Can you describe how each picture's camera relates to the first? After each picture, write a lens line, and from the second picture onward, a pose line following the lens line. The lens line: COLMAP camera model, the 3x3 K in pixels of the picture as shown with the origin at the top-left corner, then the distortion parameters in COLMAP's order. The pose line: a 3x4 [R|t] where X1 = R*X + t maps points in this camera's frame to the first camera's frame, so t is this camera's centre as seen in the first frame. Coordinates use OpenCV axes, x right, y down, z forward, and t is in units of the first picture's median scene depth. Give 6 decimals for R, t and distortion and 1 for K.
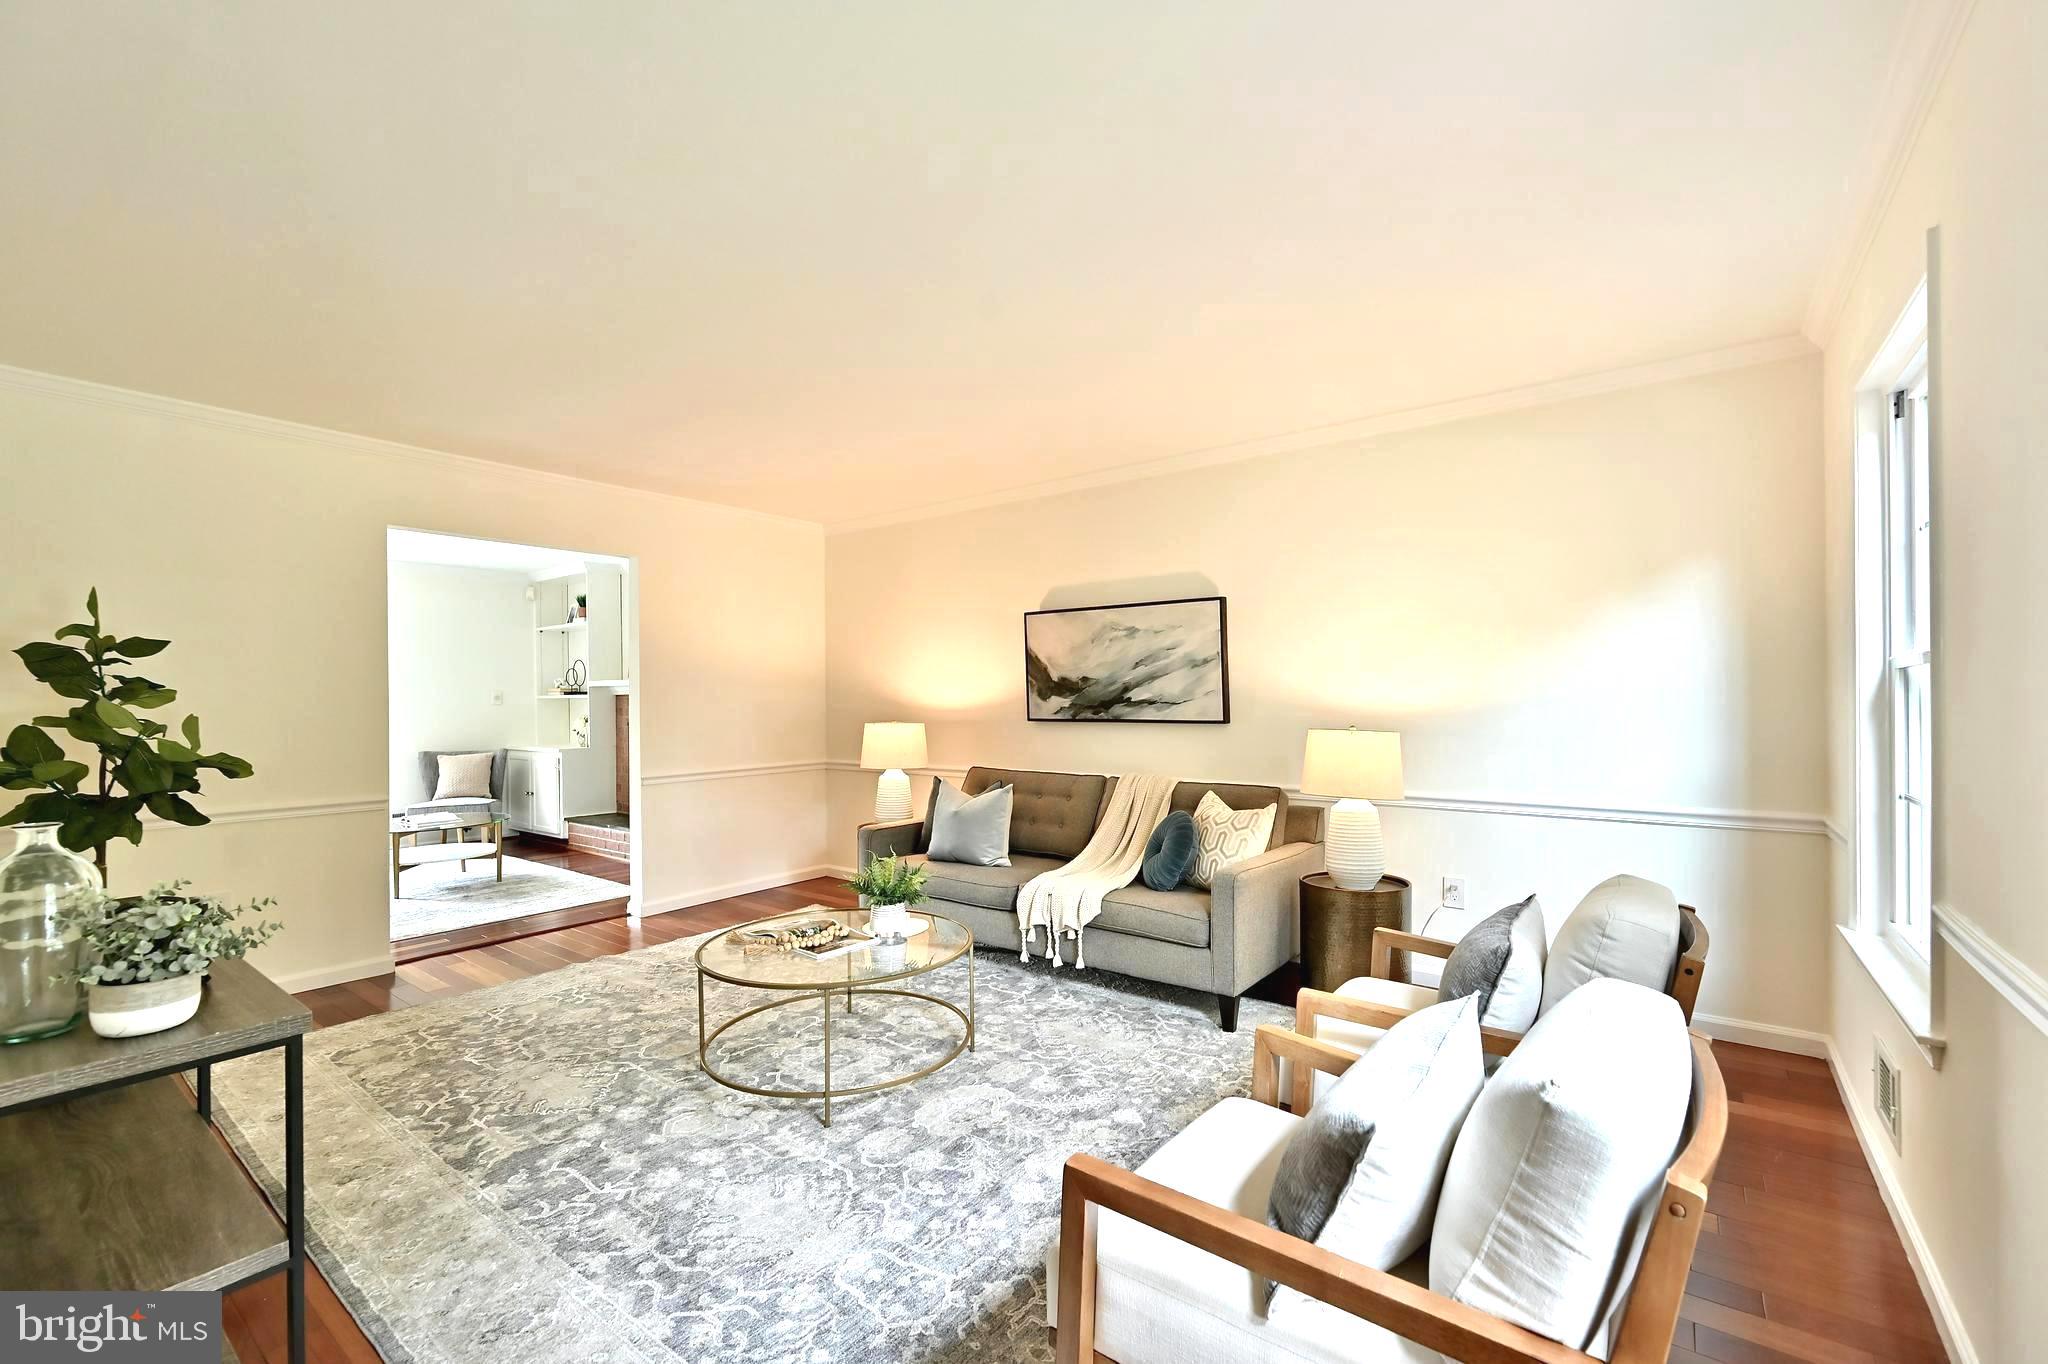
lens RADIAL K [[853.2, 0, 1028.3], [0, 853.2, 706.0], [0, 0, 1]] dist [0.001085, 0.000124]
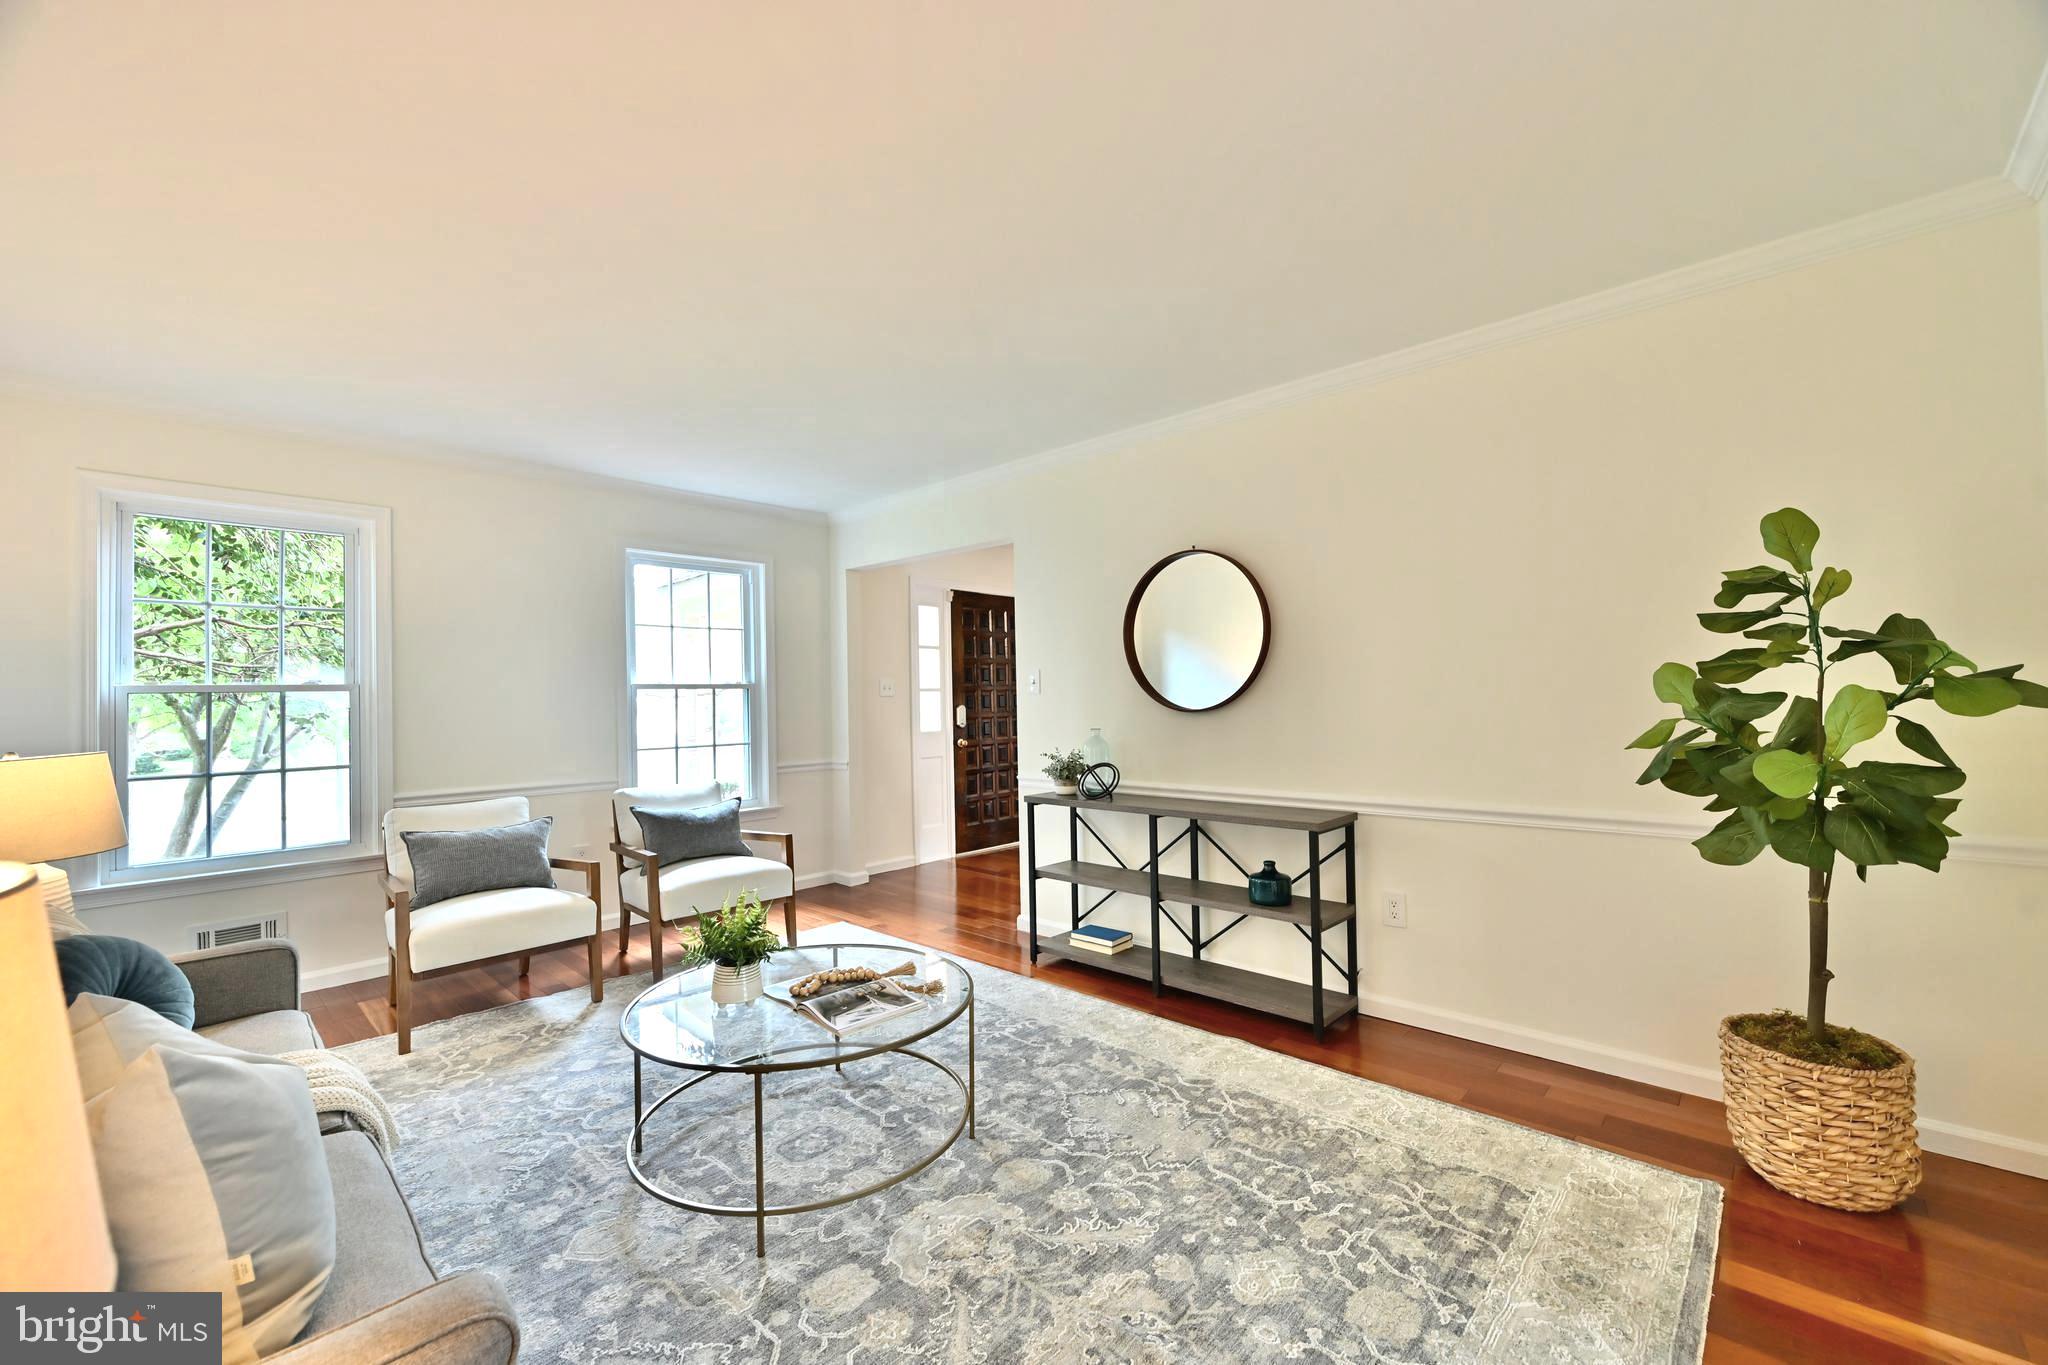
lens RADIAL K [[820.2, 0, 1018.8], [0, 820.2, 701.9], [0, 0, 1]] dist [0.000290, 0.000116]
pose [[-0.994227, 0.025586, 0.104198, -0.335596], [0.026346, 0.999635, 0.005919, 0.000685], [-0.104008, 0.008630, -0.994539, 1.152645]]
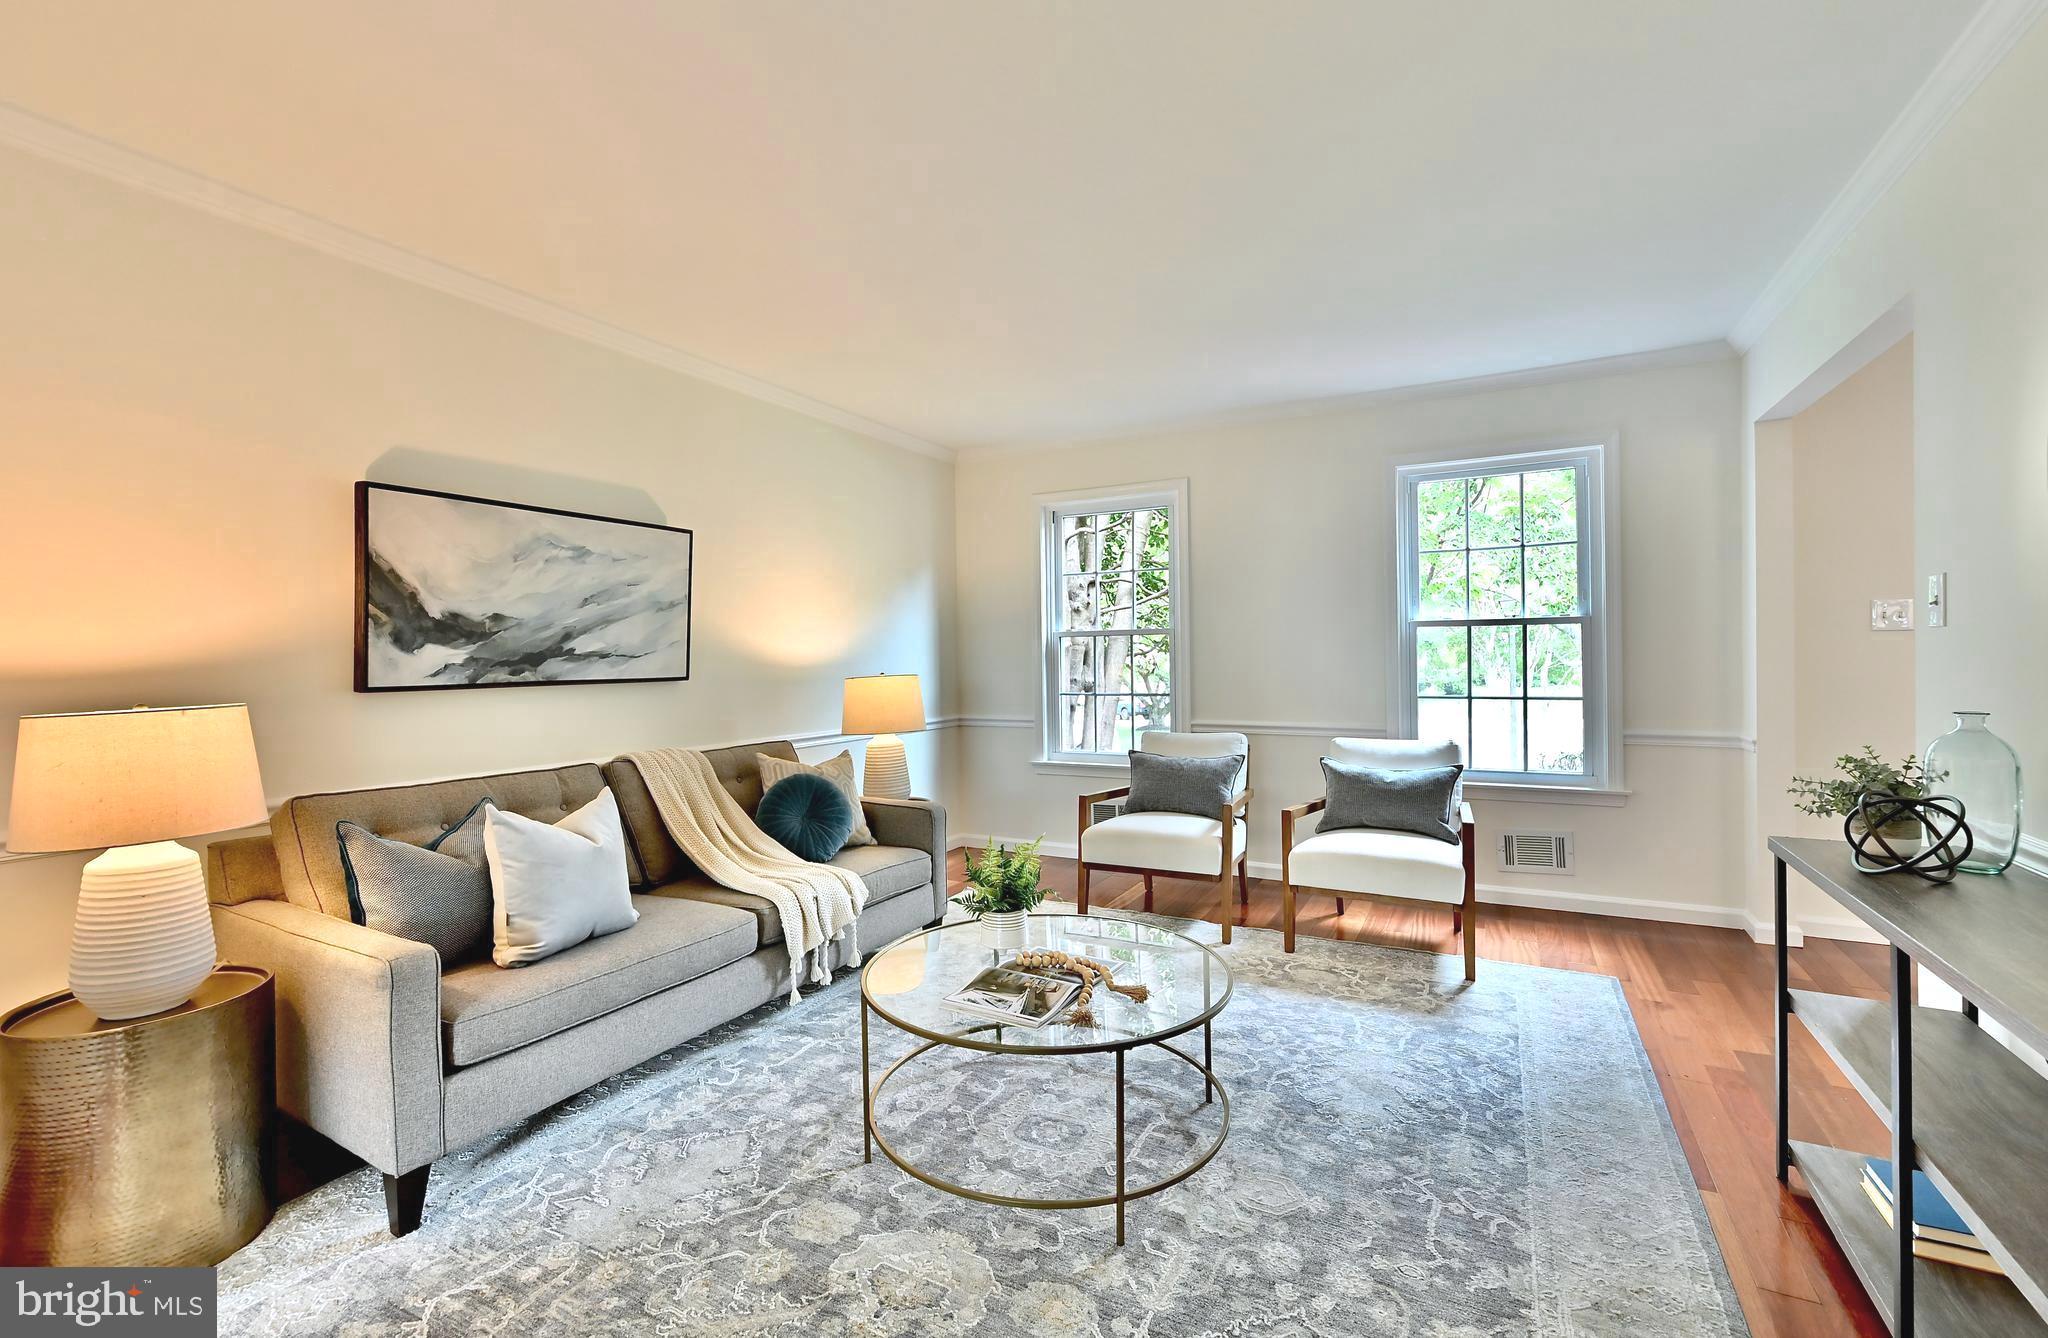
lens RADIAL K [[886.0, 0, 1024.0], [0, 886.0, 669.0], [0, 0, 1]] dist [0.004517, 0.000019]
pose [[-0.158550, -0.009734, 0.987303, -0.642219], [0.018082, 0.999755, 0.012760, 0.004091], [-0.987185, 0.019875, -0.158335, 0.750266]]
